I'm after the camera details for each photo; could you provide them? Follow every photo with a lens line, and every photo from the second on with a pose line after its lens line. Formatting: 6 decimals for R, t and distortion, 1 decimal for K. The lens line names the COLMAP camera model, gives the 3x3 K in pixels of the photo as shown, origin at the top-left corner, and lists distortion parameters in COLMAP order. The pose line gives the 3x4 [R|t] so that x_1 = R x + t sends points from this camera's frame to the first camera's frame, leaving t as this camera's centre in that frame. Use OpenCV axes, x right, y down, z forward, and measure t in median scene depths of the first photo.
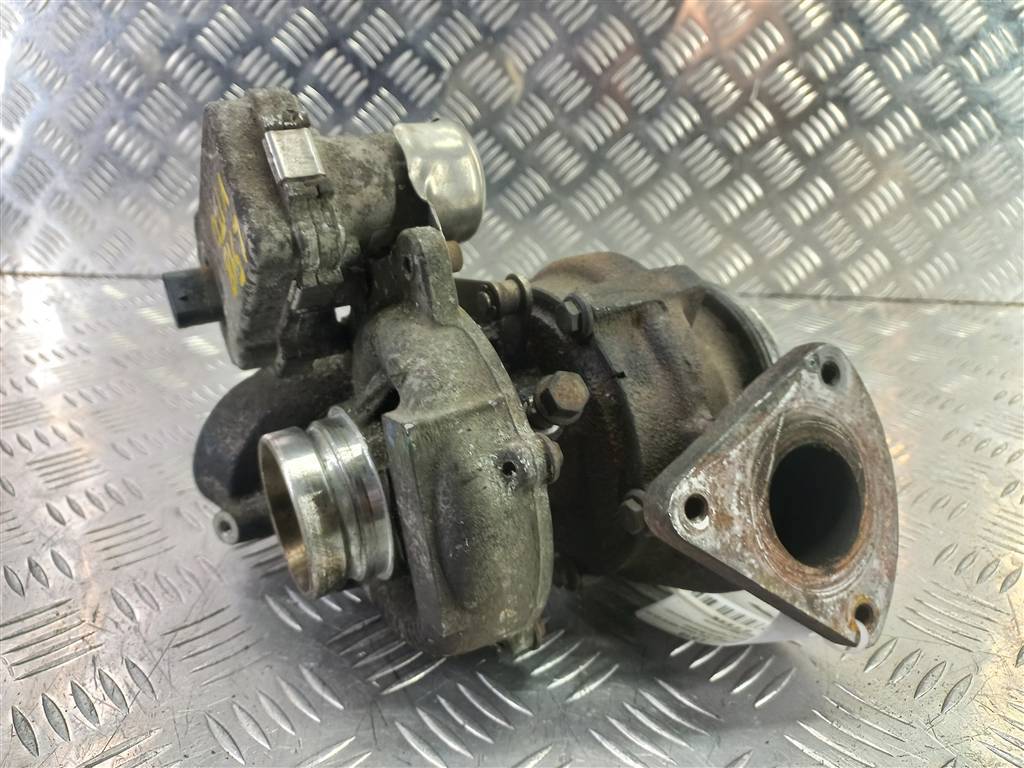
lens RADIAL K [[757.7, 0, 516.6], [0, 757.7, 386.0], [0, 0, 1]] dist [-0.004292, 0.010773]
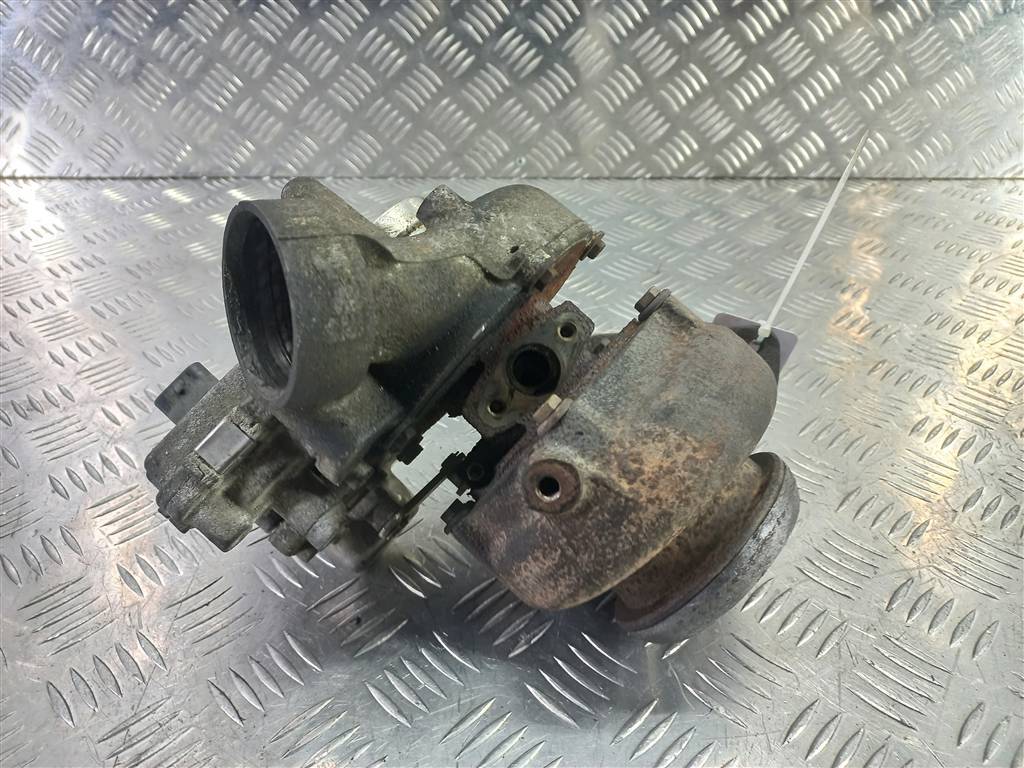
lens RADIAL K [[757.7, 0, 516.6], [0, 757.7, 386.0], [0, 0, 1]] dist [-0.004292, 0.010773]
pose [[0.999462, -0.031925, 0.007511, 0.034770], [0.029518, 0.975454, 0.218214, -0.080316], [-0.014293, -0.217875, 0.975872, -0.135656]]
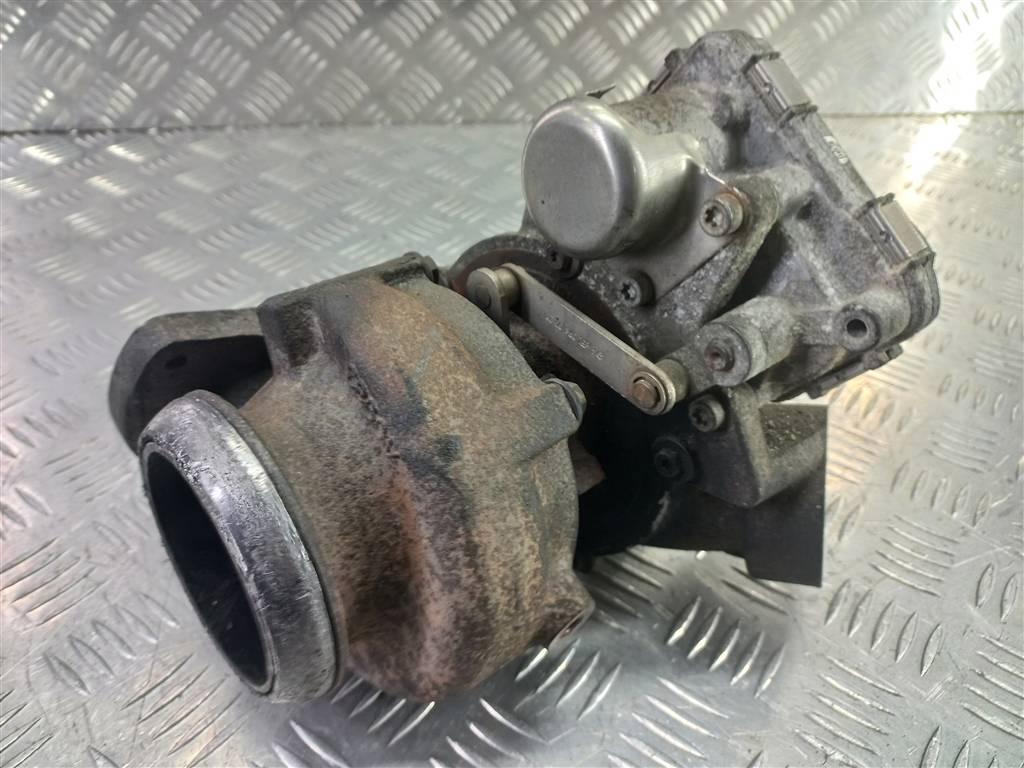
lens RADIAL K [[759.8, 0, 512.0], [0, 759.8, 384.0], [0, 0, 1]] dist [-0.054693, 0.069816]
pose [[0.983708, -0.103714, 0.146842, -0.054061], [0.057552, 0.955500, 0.289321, -0.091082], [-0.170314, -0.276157, 0.945902, -0.008422]]
